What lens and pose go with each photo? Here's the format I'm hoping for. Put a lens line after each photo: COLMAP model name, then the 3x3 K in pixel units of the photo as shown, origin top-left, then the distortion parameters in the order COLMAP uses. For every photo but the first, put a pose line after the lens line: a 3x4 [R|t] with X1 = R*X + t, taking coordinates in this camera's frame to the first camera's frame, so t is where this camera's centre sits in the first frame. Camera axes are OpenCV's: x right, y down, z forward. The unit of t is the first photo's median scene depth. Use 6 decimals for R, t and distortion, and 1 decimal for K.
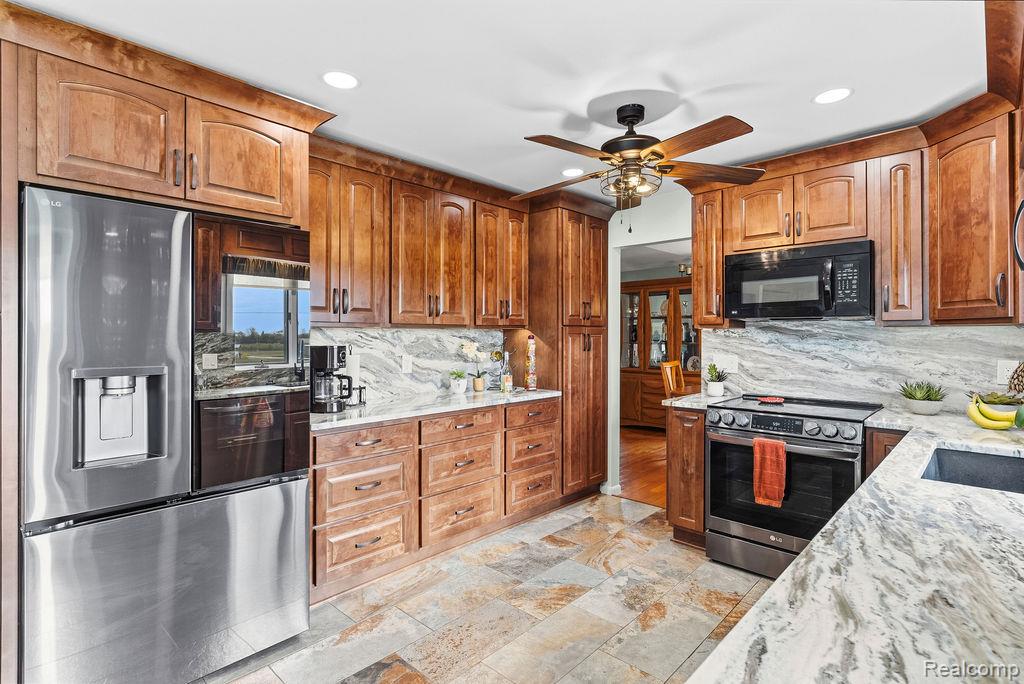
lens RADIAL K [[505.1, 0, 509.2], [0, 505.1, 335.4], [0, 0, 1]] dist [0.000559, 0.000326]
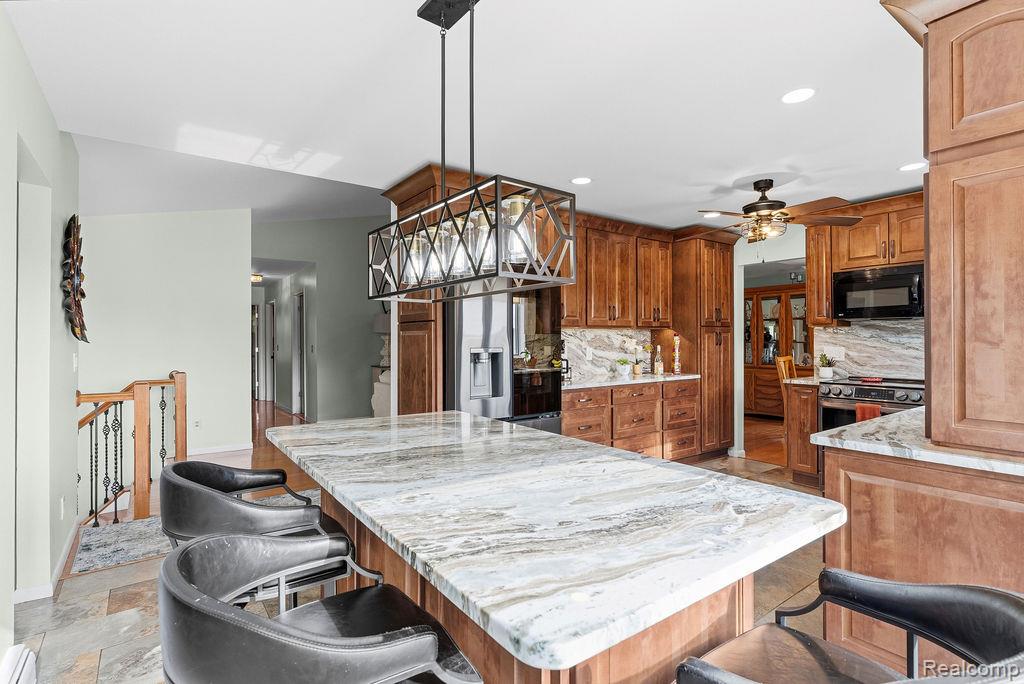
lens RADIAL K [[492.4, 0, 509.9], [0, 492.4, 338.7], [0, 0, 1]] dist [0.001525, 0.000300]
pose [[0.983757, -0.004974, -0.179438, -0.177563], [0.004723, 0.999987, -0.001824, 0.015915], [0.179445, 0.000947, 0.983768, -0.426553]]
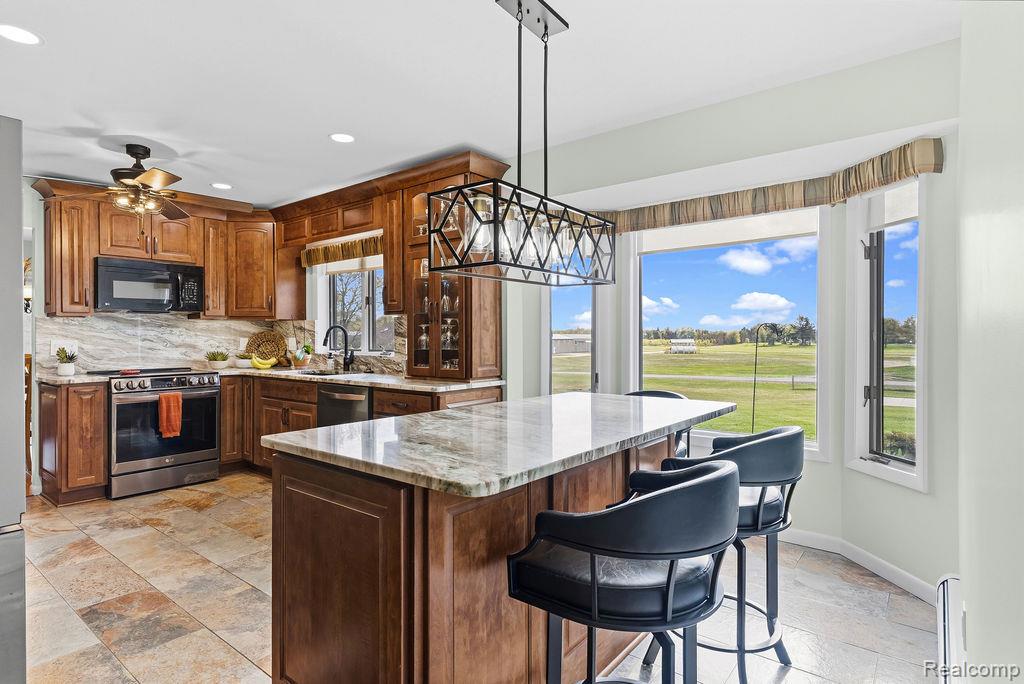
lens RADIAL K [[540.2, 0, 511.3], [0, 540.2, 339.6], [0, 0, 1]] dist [0.000134, 0.000088]
pose [[-0.094595, -0.004519, 0.995506, -0.914346], [0.001404, 0.999988, 0.004673, 0.035420], [-0.995515, 0.001840, -0.094587, 0.122823]]
